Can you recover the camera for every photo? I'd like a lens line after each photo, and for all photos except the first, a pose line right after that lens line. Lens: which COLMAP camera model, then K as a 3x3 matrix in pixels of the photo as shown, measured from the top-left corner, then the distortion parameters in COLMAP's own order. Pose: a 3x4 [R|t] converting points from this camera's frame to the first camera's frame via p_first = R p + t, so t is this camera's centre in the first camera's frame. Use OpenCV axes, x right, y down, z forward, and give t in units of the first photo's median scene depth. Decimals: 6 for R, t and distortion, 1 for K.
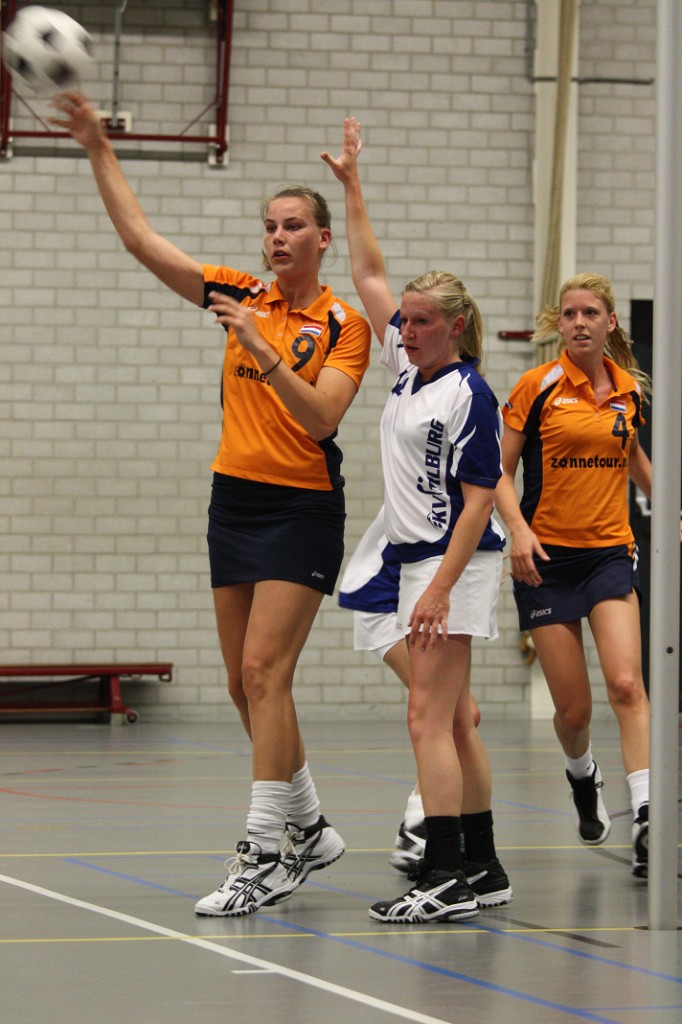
lens RADIAL K [[4935.3, 0, 336.7], [0, 4935.3, 518.5], [0, 0, 1]] dist [0.163225, 0.000000]
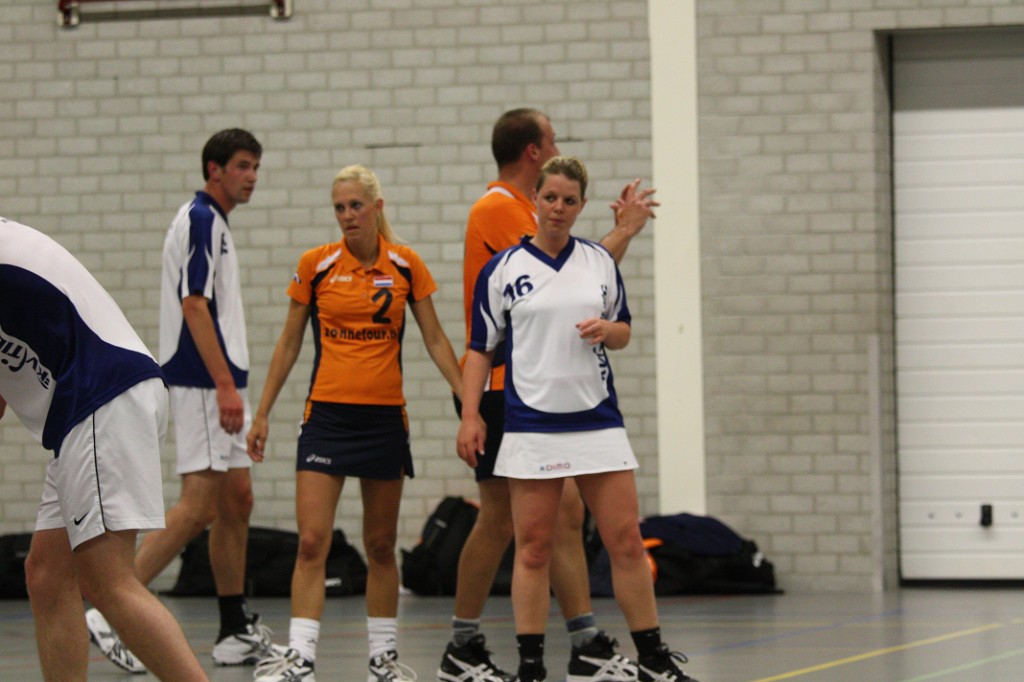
lens RADIAL K [[5185.3, 0, 516.8], [0, 5185.3, 344.5], [0, 0, 1]] dist [0.177413, 0.000000]
pose [[0.812582, -0.022556, -0.582411, 0.602405], [0.020192, 0.999740, -0.010546, 0.003841], [0.582498, -0.003191, 0.812826, 0.203934]]
